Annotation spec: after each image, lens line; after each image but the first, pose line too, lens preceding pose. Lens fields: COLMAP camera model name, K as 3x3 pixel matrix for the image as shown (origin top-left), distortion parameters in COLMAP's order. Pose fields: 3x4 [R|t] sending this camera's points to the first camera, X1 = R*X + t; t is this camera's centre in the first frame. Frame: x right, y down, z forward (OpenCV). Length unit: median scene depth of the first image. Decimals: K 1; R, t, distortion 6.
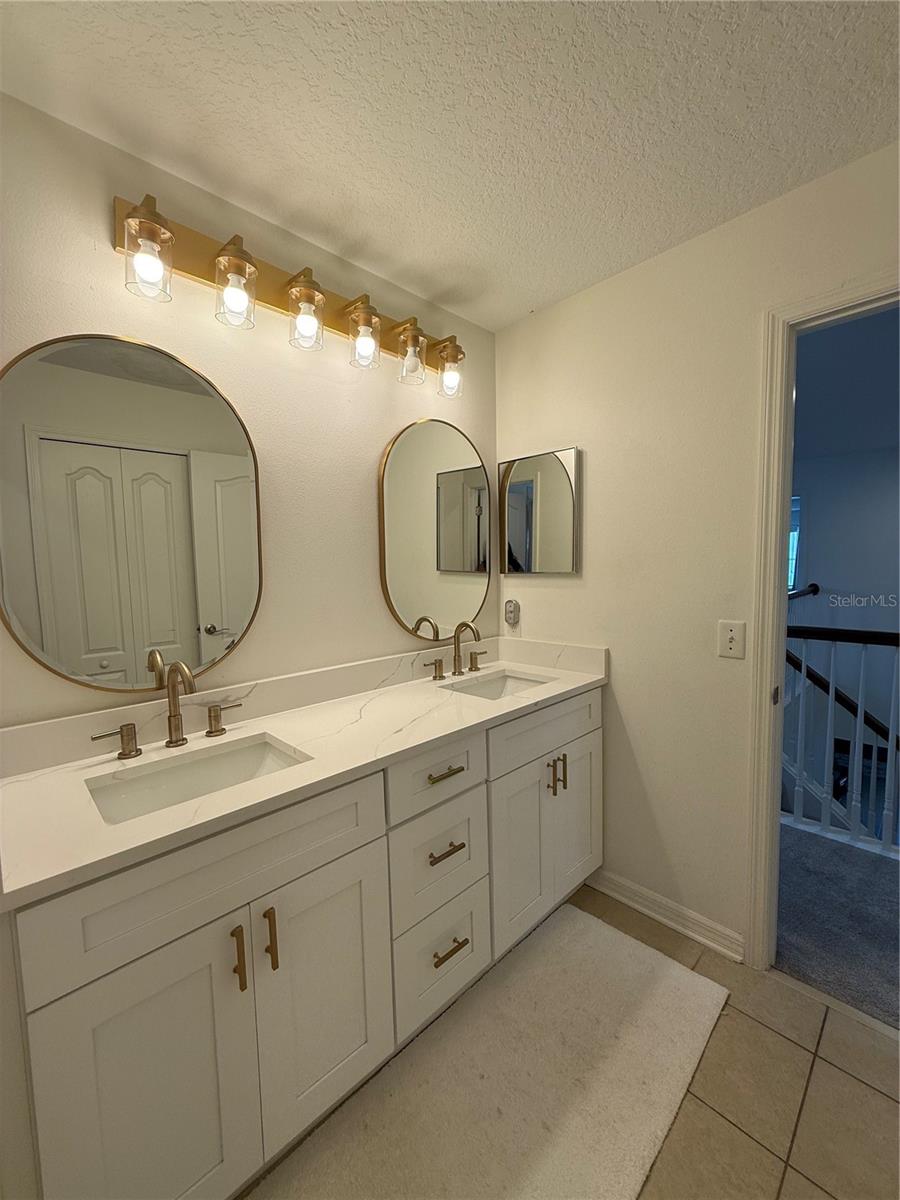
lens RADIAL K [[489.0, 0, 446.8], [0, 489.0, 603.8], [0, 0, 1]] dist [0.000292, 0.000058]
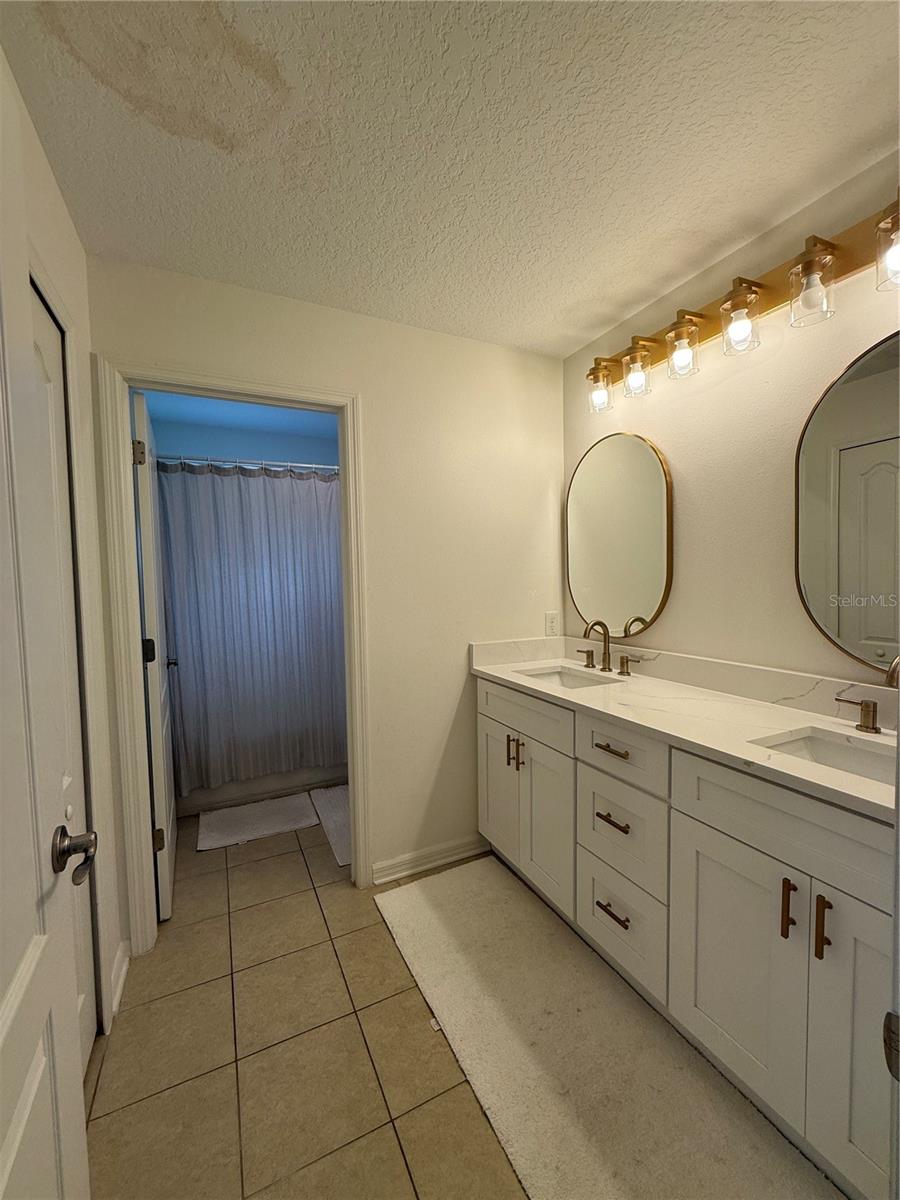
lens RADIAL K [[489.0, 0, 446.8], [0, 489.0, 603.8], [0, 0, 1]] dist [0.000292, 0.000058]
pose [[-0.312176, 0.086261, -0.946100, 1.044580], [-0.055817, 0.992484, 0.108908, -0.076694], [0.948383, 0.086807, -0.305014, 0.869286]]
